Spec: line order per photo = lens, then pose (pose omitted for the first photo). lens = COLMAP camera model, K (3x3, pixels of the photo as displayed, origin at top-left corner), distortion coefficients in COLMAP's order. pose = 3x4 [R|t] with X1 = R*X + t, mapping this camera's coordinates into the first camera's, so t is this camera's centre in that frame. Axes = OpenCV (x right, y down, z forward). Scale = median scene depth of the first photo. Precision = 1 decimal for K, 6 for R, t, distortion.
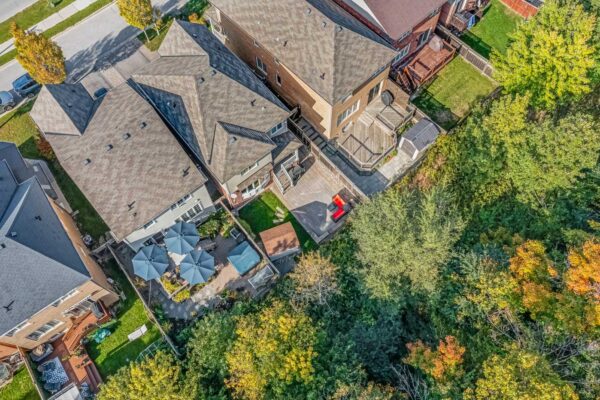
lens RADIAL K [[471.4, 0, 300.0], [0, 471.4, 200.0], [0, 0, 1]] dist [-0.027059, -0.000151]
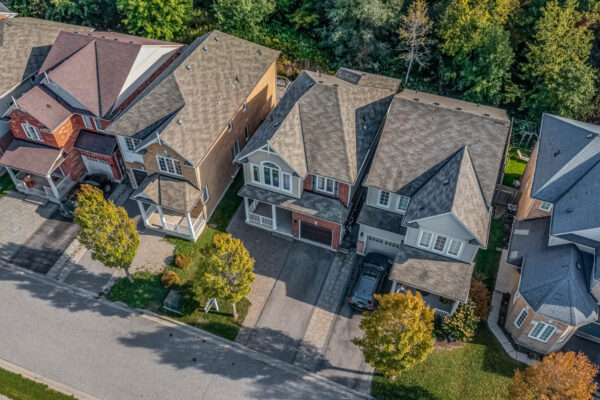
lens RADIAL K [[486.6, 0, 300.0], [0, 486.6, 200.0], [0, 0, 1]] dist [-0.020364, 0.000964]
pose [[-0.482900, -0.610988, 0.627297, -0.855361], [0.803397, -0.024137, 0.594954, -0.828104], [-0.348368, 0.791272, 0.502522, 0.680334]]
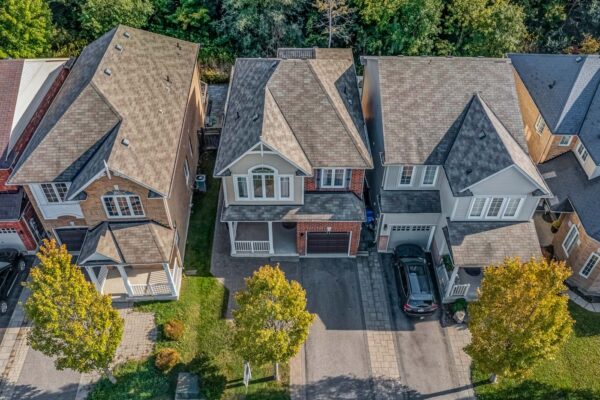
lens RADIAL K [[486.6, 0, 300.0], [0, 486.6, 200.0], [0, 0, 1]] dist [-0.020364, 0.000964]
pose [[-0.775739, -0.419390, 0.471530, -0.623970], [0.580885, -0.182597, 0.793241, -0.854579], [-0.246578, 0.889253, 0.385265, 0.848167]]
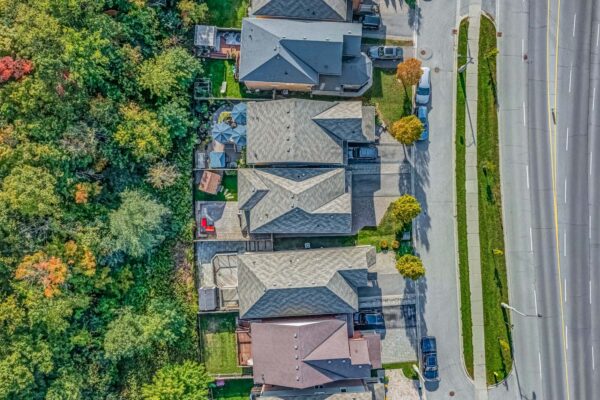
lens RADIAL K [[486.6, 0, 300.0], [0, 486.6, 200.0], [0, 0, 1]] dist [-0.020364, 0.000964]
pose [[-0.635683, 0.771531, 0.025439, -0.243568], [-0.695899, -0.587008, 0.413698, -0.896145], [0.334113, 0.245278, 0.910059, -0.444579]]
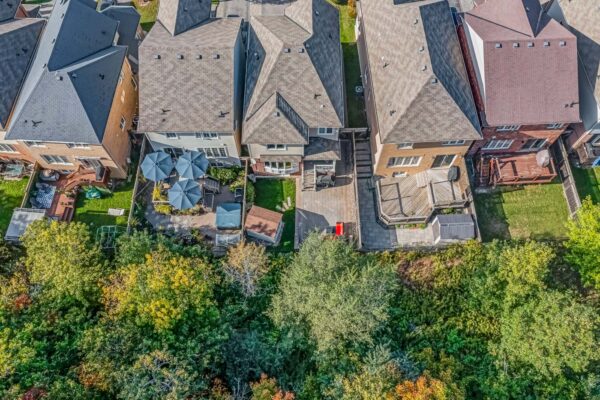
lens RADIAL K [[471.4, 0, 300.0], [0, 471.4, 200.0], [0, 0, 1]] dist [-0.027059, -0.000151]
pose [[0.769029, 0.588014, -0.250667, 0.248008], [-0.586281, 0.805100, 0.089936, -0.093393], [0.254696, 0.077798, 0.963887, 0.033789]]
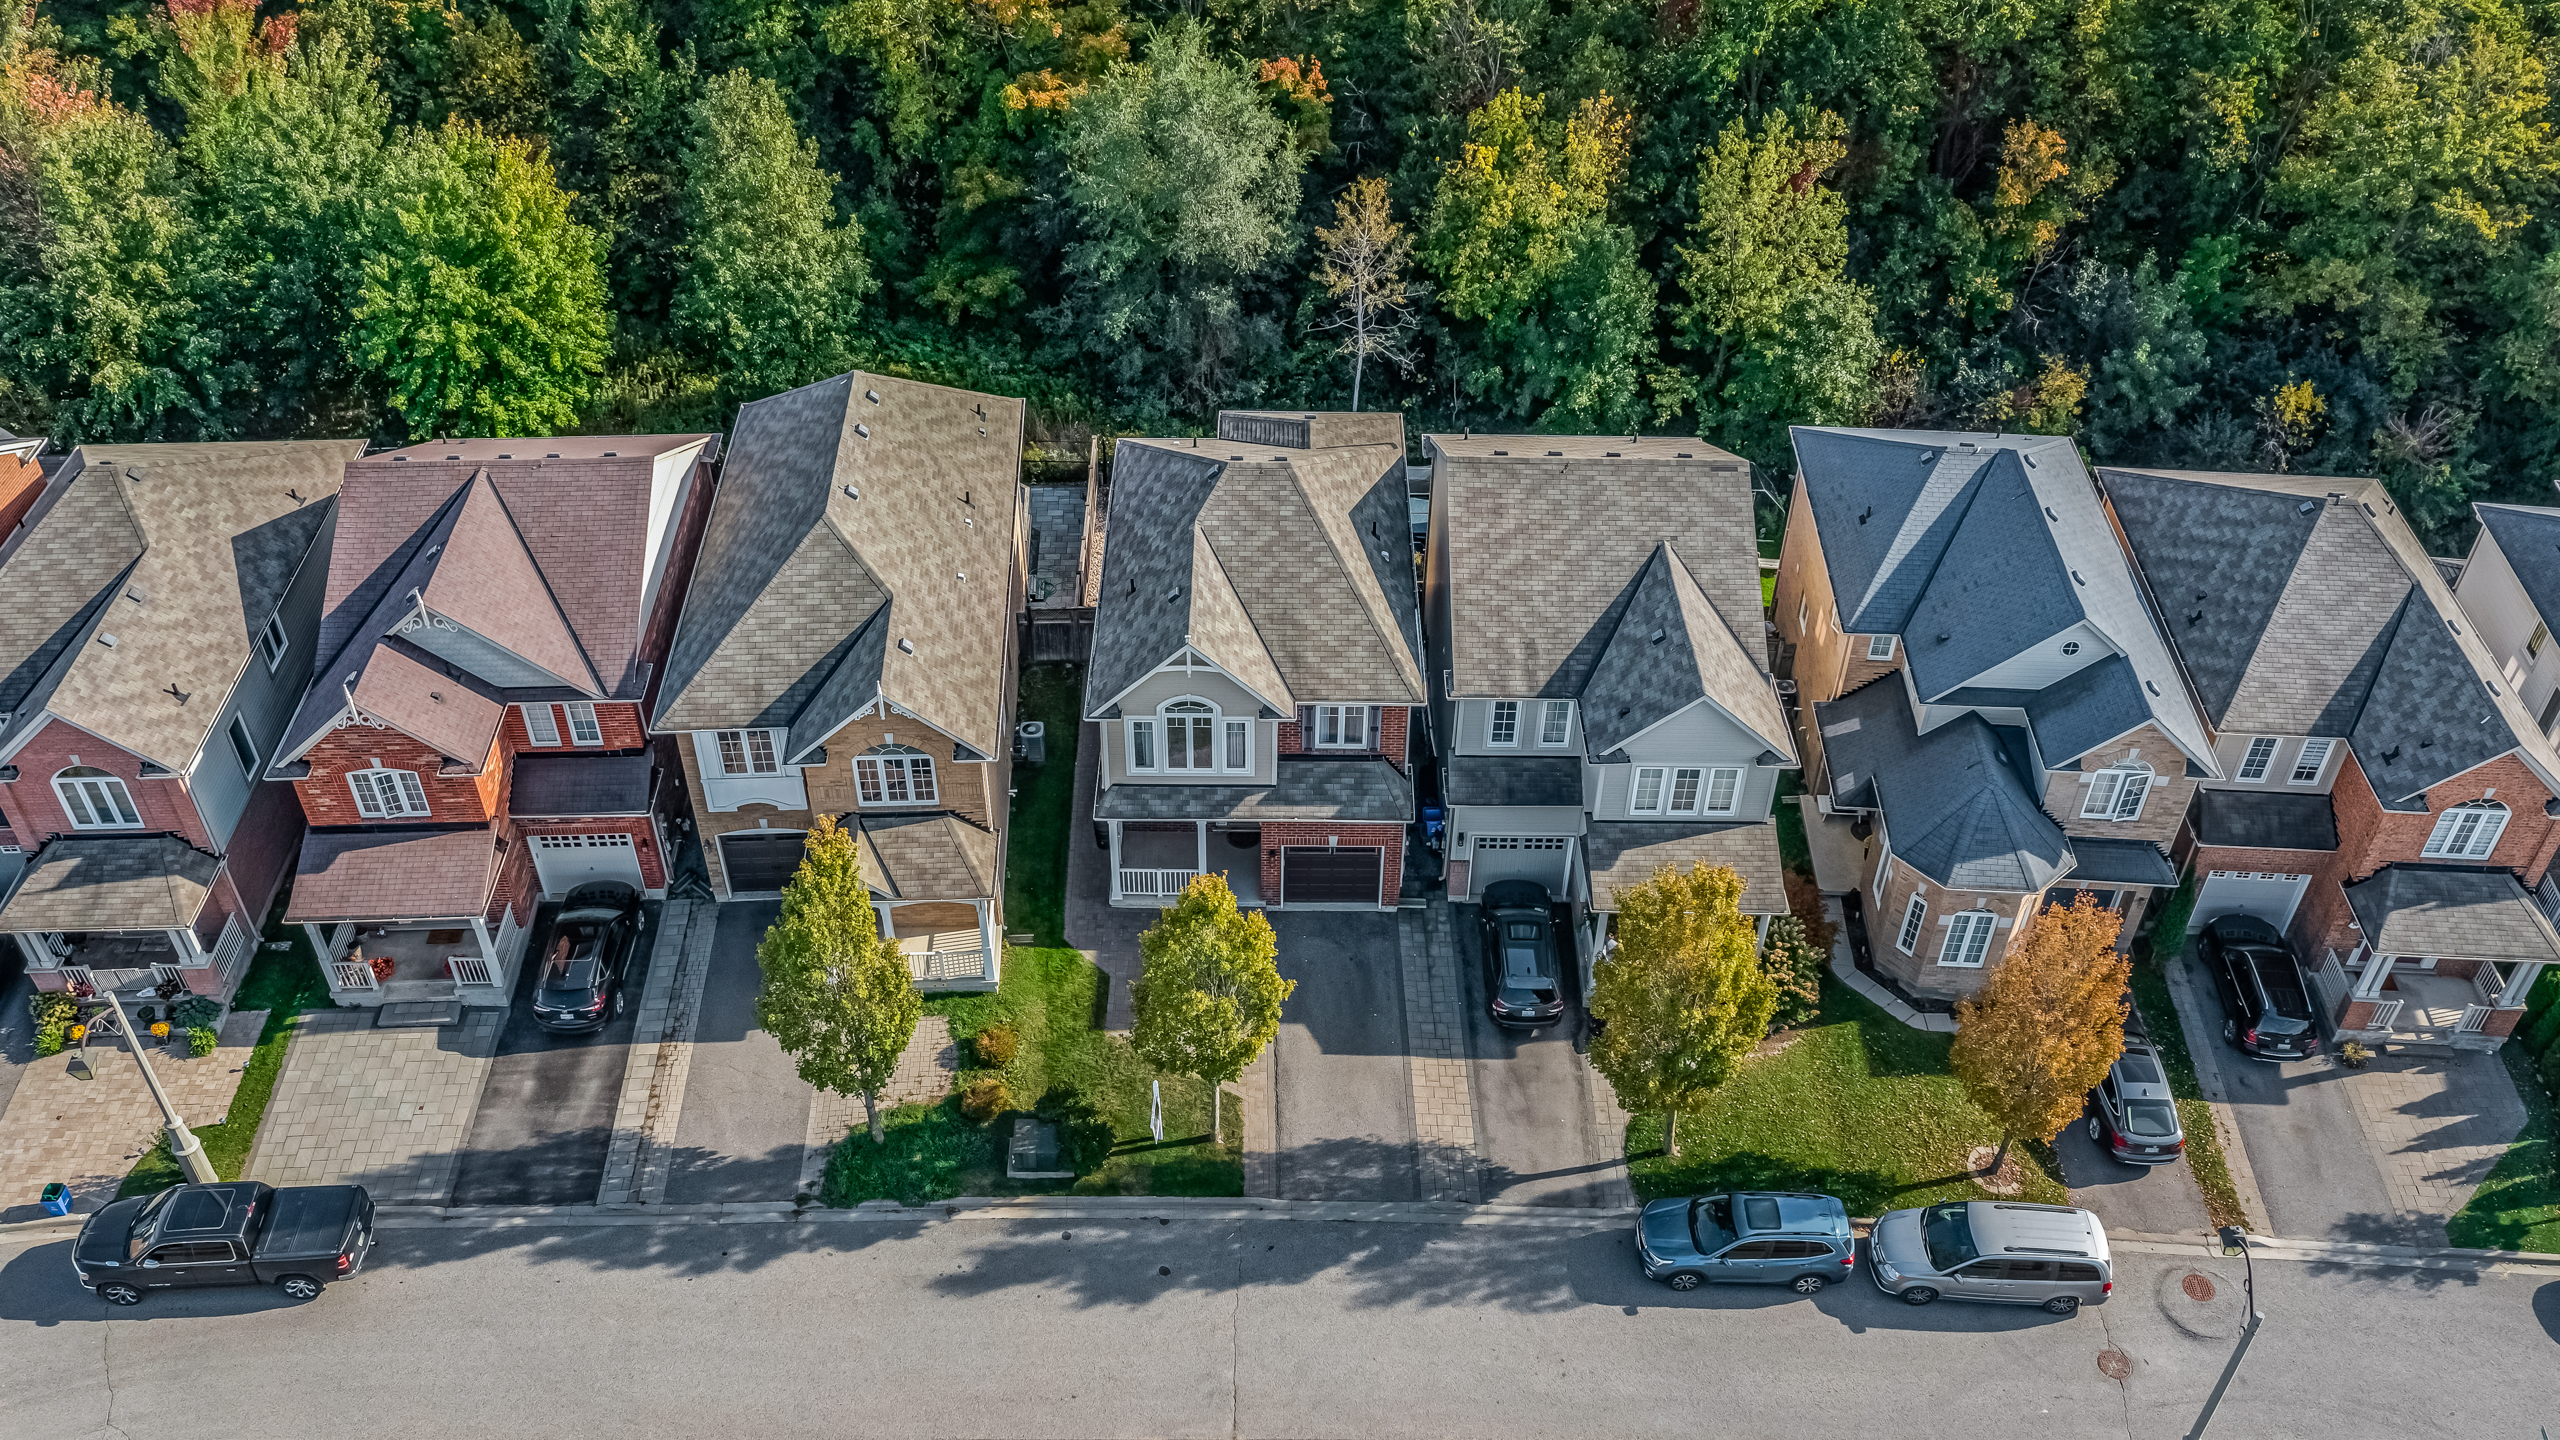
lens RADIAL K [[2092.1, 0, 1287.9], [0, 2092.1, 810.4], [0, 0, 1]] dist [-0.011021, -0.005882]
pose [[-0.772185, -0.409148, 0.486137, -0.966407], [0.583004, -0.151997, 0.798125, -1.369158], [-0.252660, 0.899719, 0.355905, 0.655882]]
